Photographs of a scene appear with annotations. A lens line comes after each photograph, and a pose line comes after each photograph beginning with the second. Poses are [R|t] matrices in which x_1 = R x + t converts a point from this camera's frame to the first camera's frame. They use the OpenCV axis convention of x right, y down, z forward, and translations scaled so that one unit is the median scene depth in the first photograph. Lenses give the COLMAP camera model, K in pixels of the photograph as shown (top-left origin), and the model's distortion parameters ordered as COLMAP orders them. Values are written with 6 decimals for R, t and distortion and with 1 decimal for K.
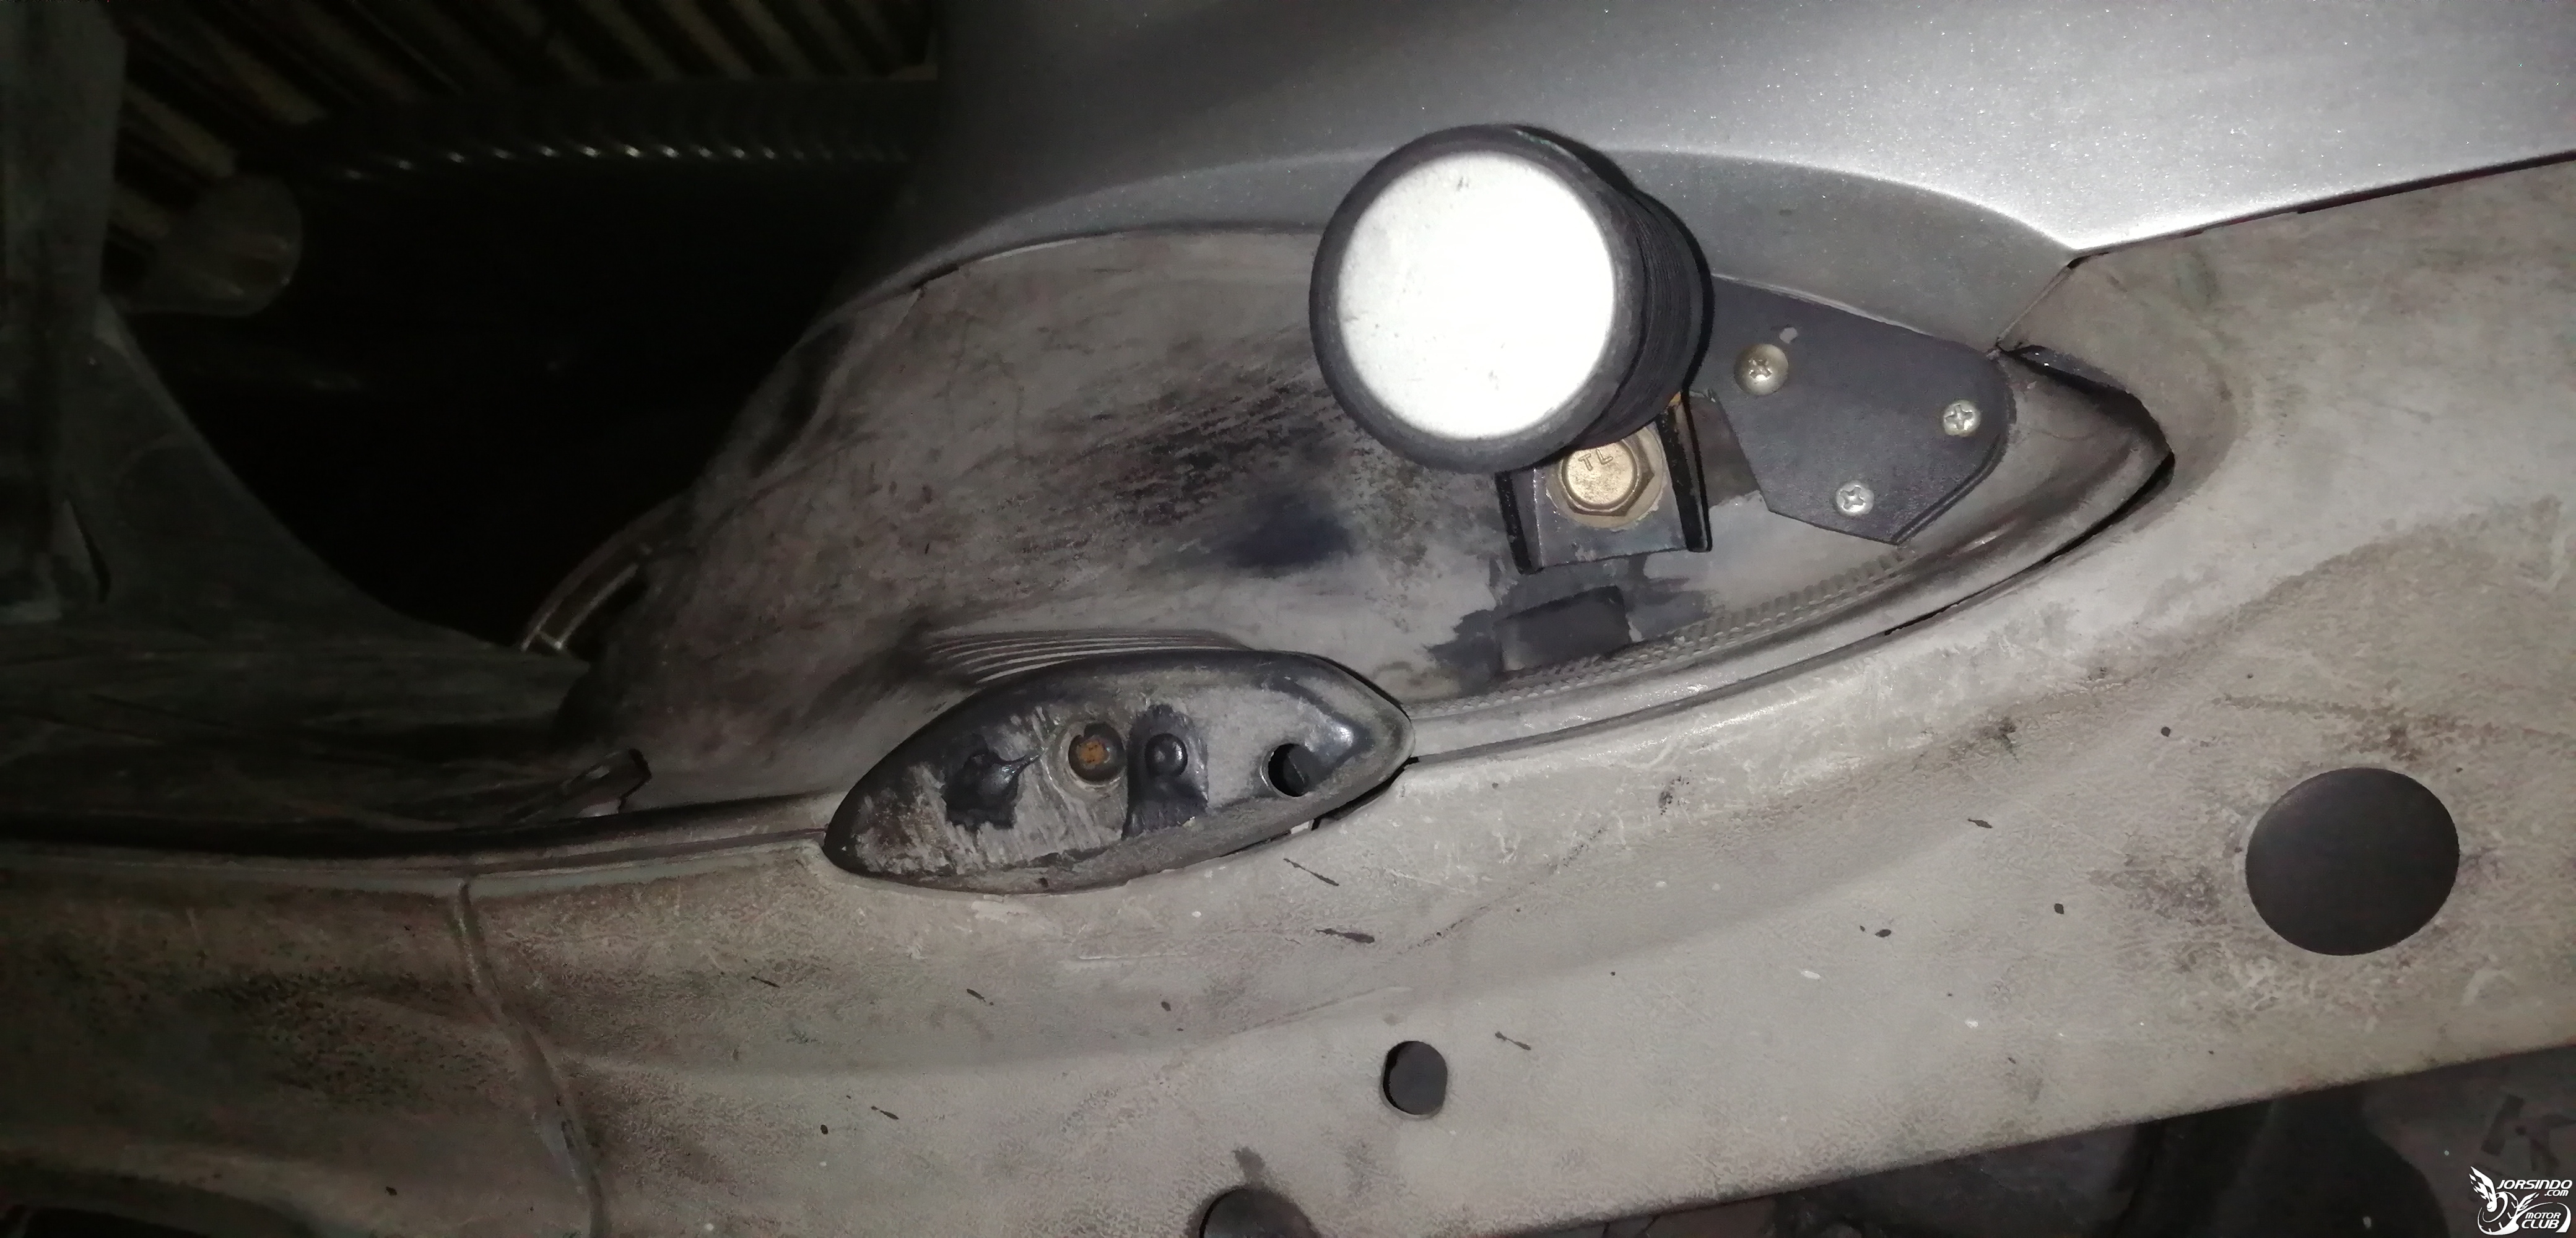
lens RADIAL K [[2099.1, 0, 1271.8], [0, 2099.1, 616.2], [0, 0, 1]] dist [0.036744, -0.101965]
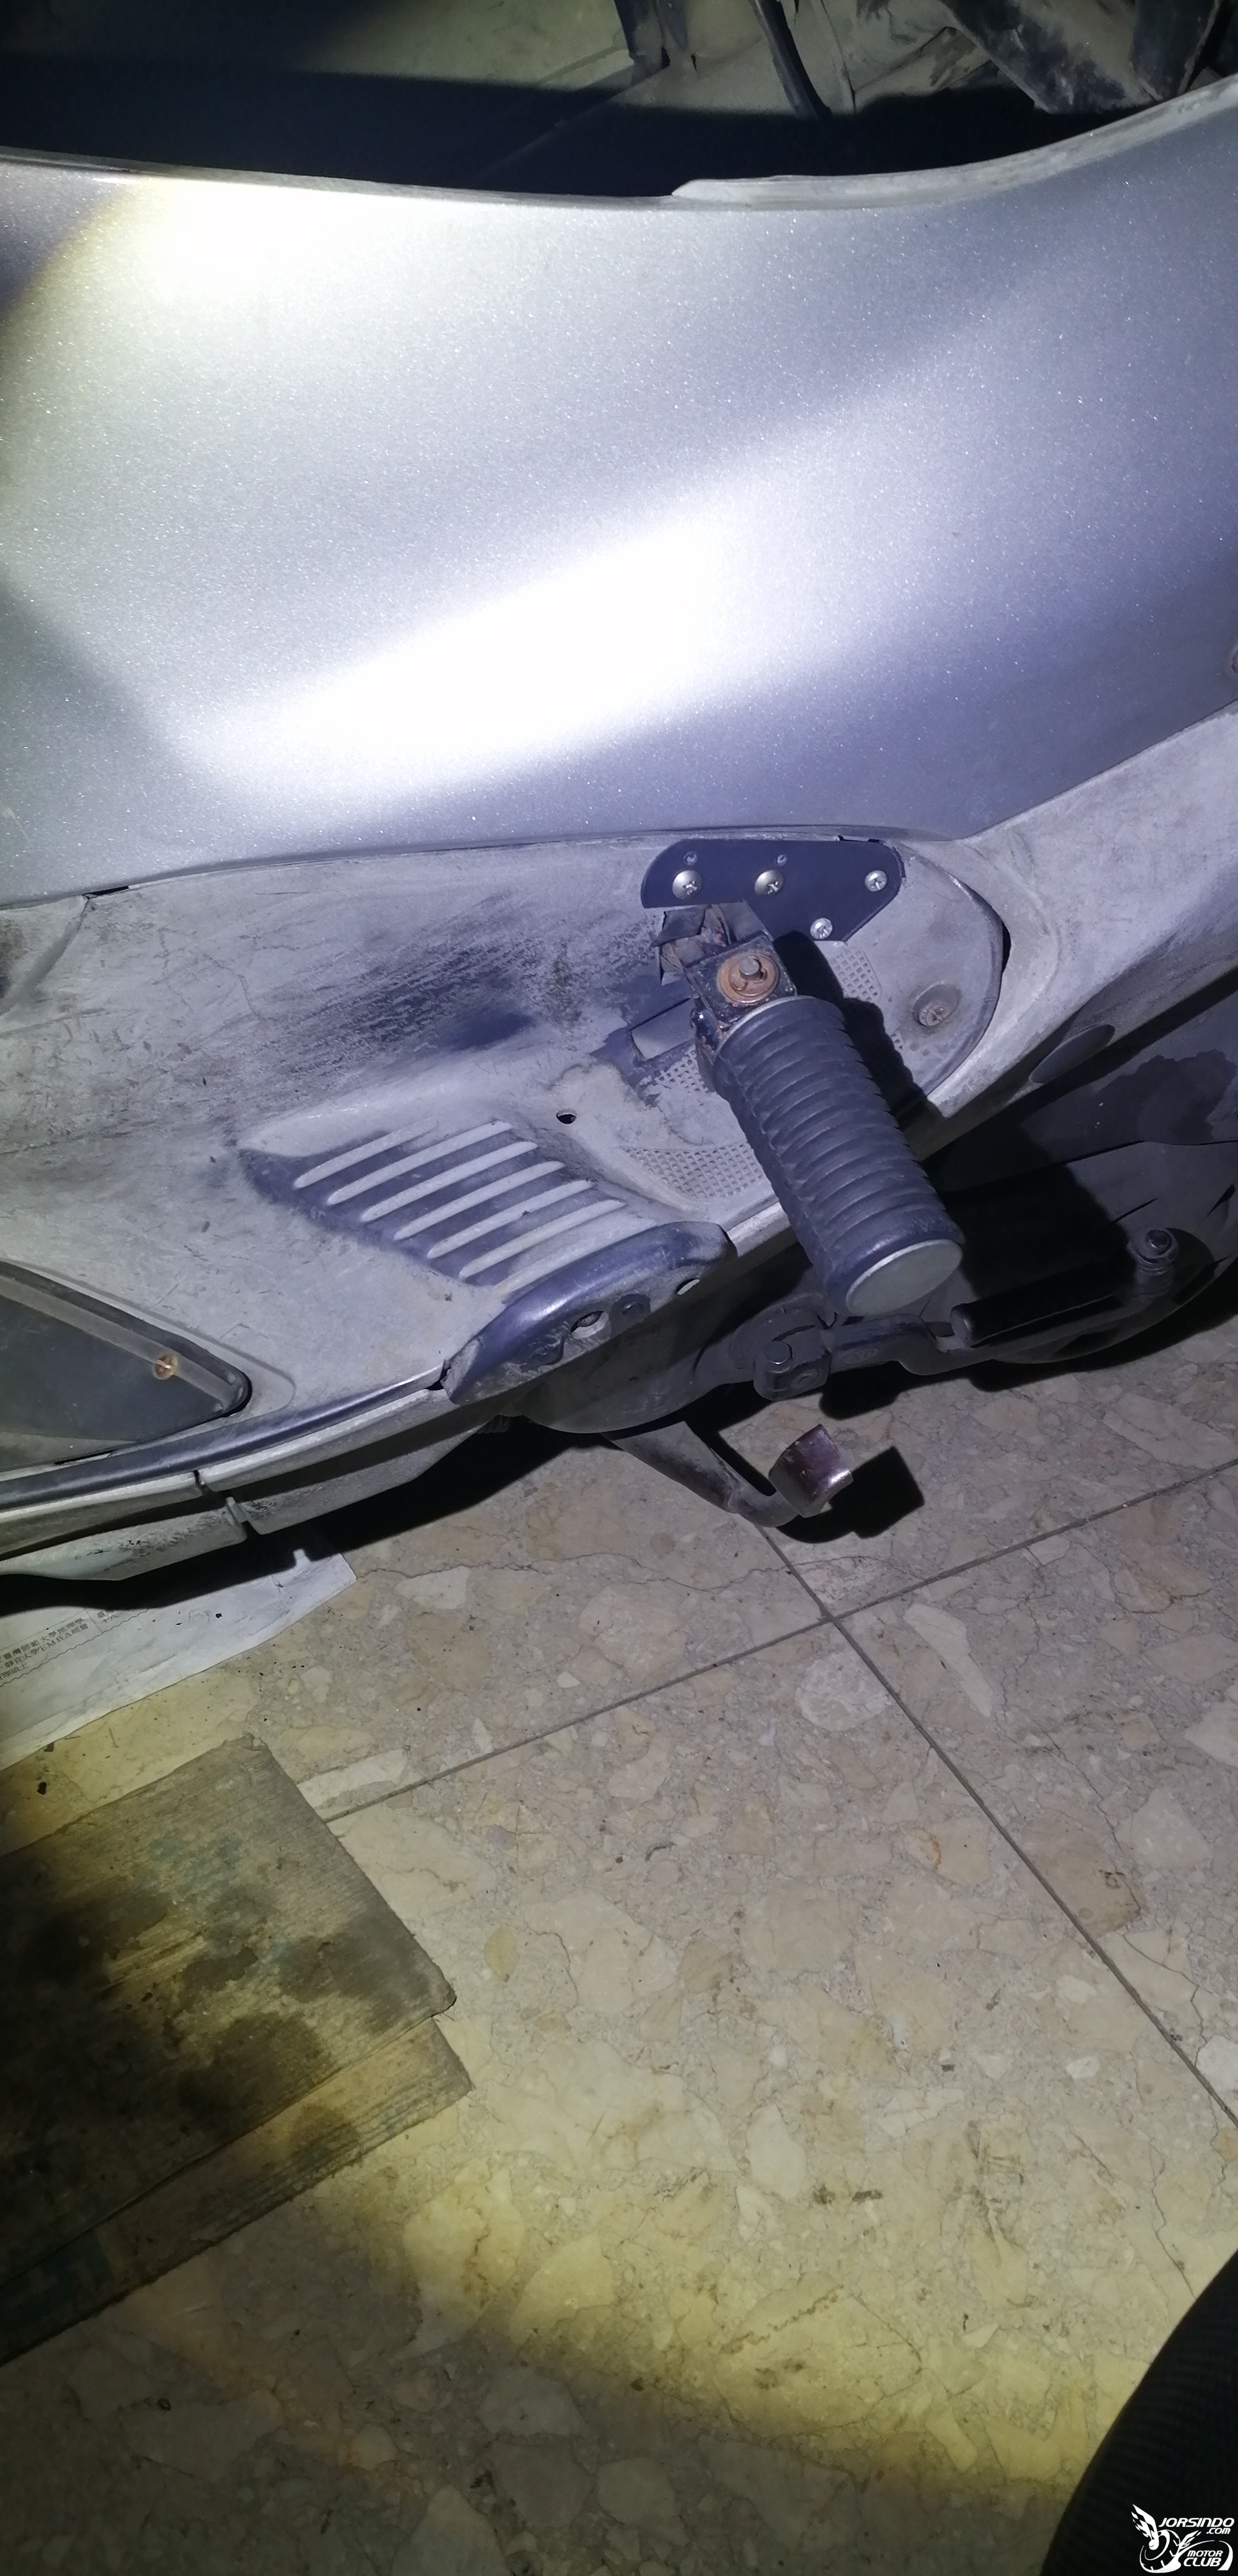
lens RADIAL K [[2099.1, 0, 641.0], [0, 2099.1, 1293.8], [0, 0, 1]] dist [0.036744, -0.101965]
pose [[0.779229, -0.545747, 0.308159, -0.604651], [0.071720, 0.566103, 0.821209, -1.470025], [-0.622622, -0.617809, 0.480265, 0.068830]]
